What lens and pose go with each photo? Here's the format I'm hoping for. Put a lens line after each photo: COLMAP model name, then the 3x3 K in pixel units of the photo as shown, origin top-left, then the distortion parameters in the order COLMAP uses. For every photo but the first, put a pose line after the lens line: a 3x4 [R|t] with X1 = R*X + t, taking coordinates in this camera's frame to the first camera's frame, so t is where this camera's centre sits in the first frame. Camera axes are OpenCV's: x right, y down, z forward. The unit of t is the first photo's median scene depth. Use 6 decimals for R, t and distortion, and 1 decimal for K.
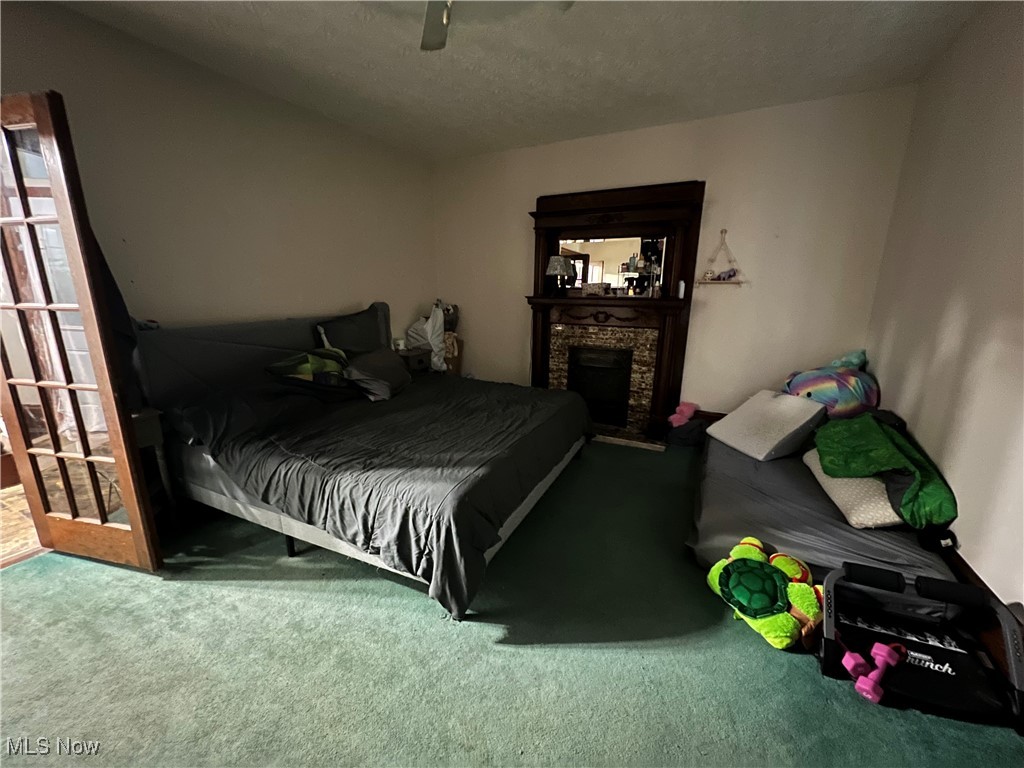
lens RADIAL K [[406.3, 0, 510.3], [0, 406.3, 379.3], [0, 0, 1]] dist [-0.000617, -0.000423]
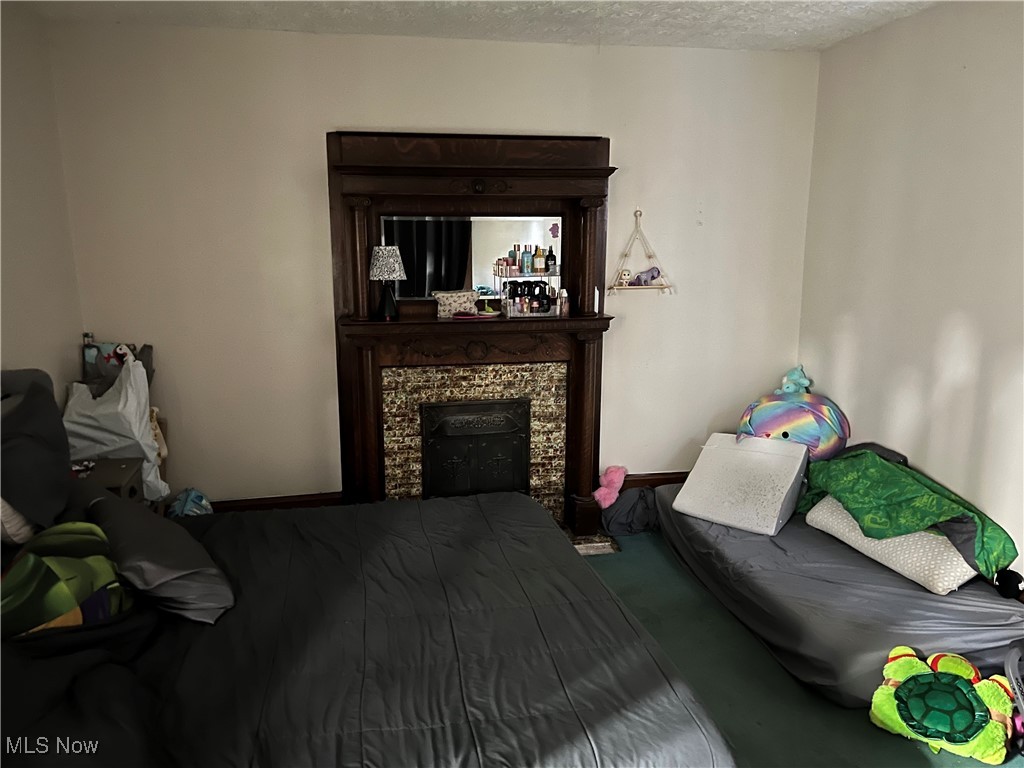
lens RADIAL K [[754.7, 0, 506.8], [0, 754.7, 387.5], [0, 0, 1]] dist [0.042468, -0.049772]
pose [[0.794362, -0.135348, 0.592174, -0.444191], [0.144412, 0.988989, 0.032326, -0.145812], [-0.590029, 0.059838, 0.805162, 0.116512]]
